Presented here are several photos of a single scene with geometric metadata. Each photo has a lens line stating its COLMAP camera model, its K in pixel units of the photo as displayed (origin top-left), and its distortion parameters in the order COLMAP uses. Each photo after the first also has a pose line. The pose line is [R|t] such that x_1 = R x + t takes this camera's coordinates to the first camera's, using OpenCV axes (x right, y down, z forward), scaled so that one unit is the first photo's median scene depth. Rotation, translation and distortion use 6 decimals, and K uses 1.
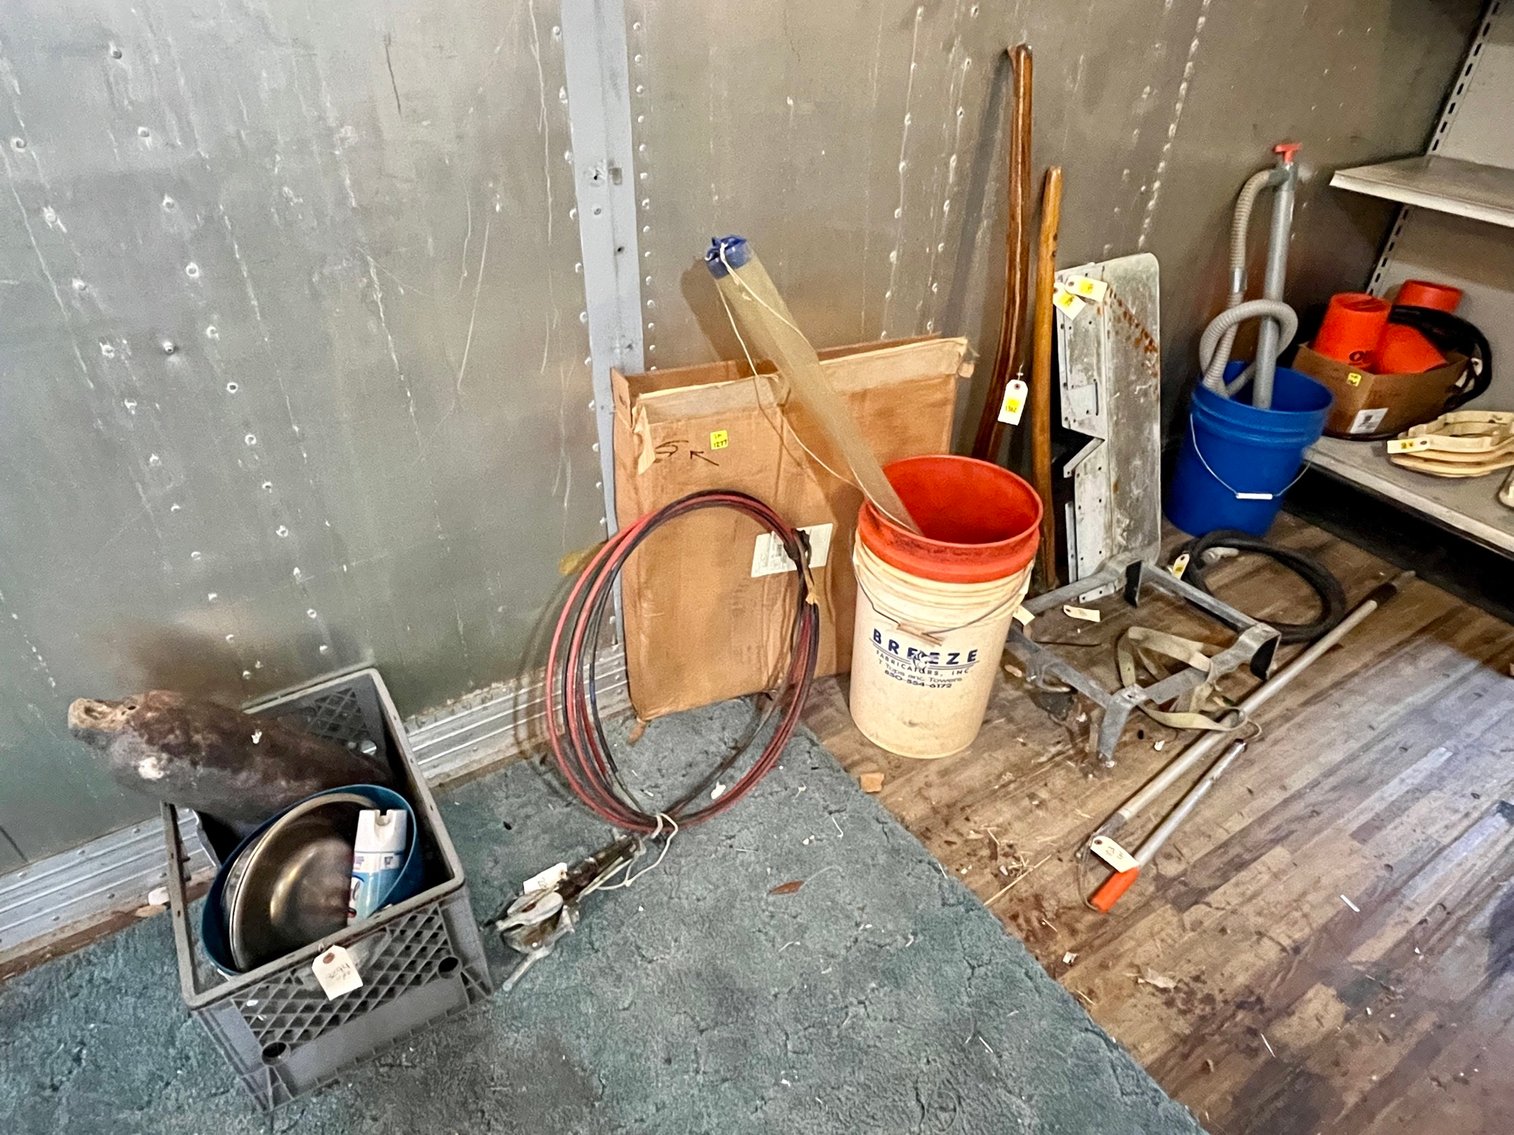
lens RADIAL K [[906.8, 0, 752.6], [0, 906.8, 557.4], [0, 0, 1]] dist [-0.021981, -0.000850]
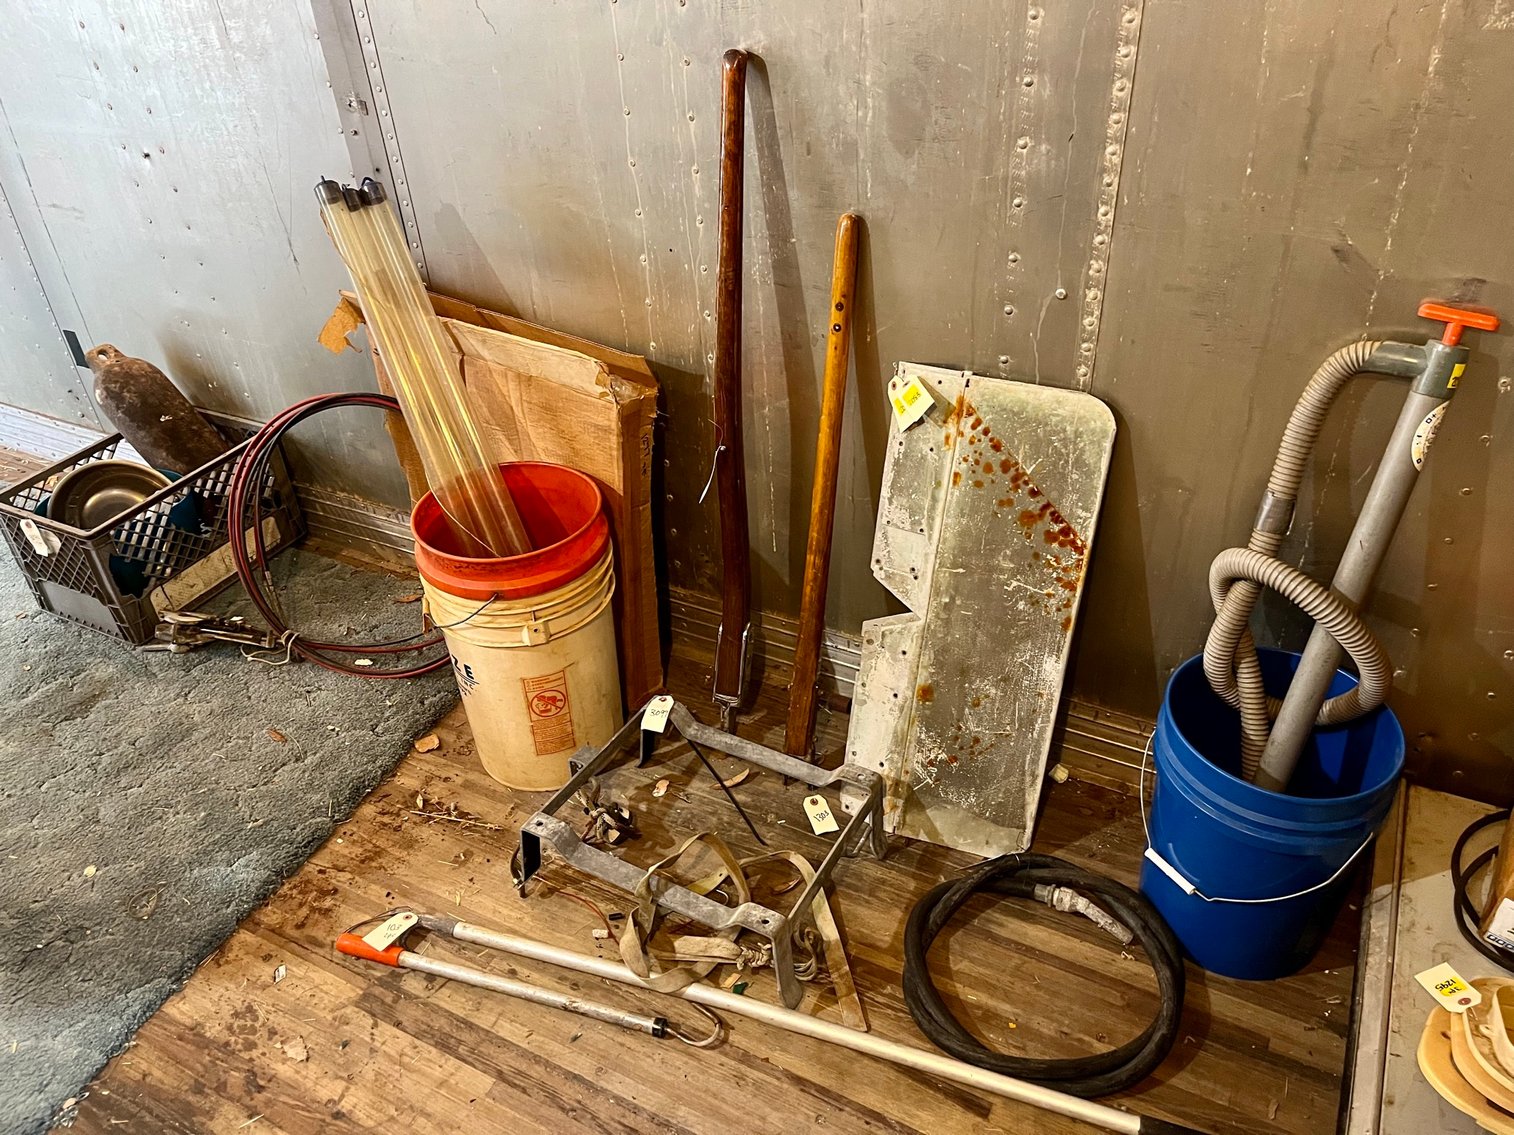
lens RADIAL K [[1162.2, 0, 757.2], [0, 1162.2, 578.2], [0, 0, 1]] dist [0.038121, -0.065709]
pose [[0.515279, 0.468278, -0.717776, 1.153401], [-0.459882, 0.857811, 0.229496, -0.368425], [0.723185, 0.211838, 0.657365, 0.378138]]
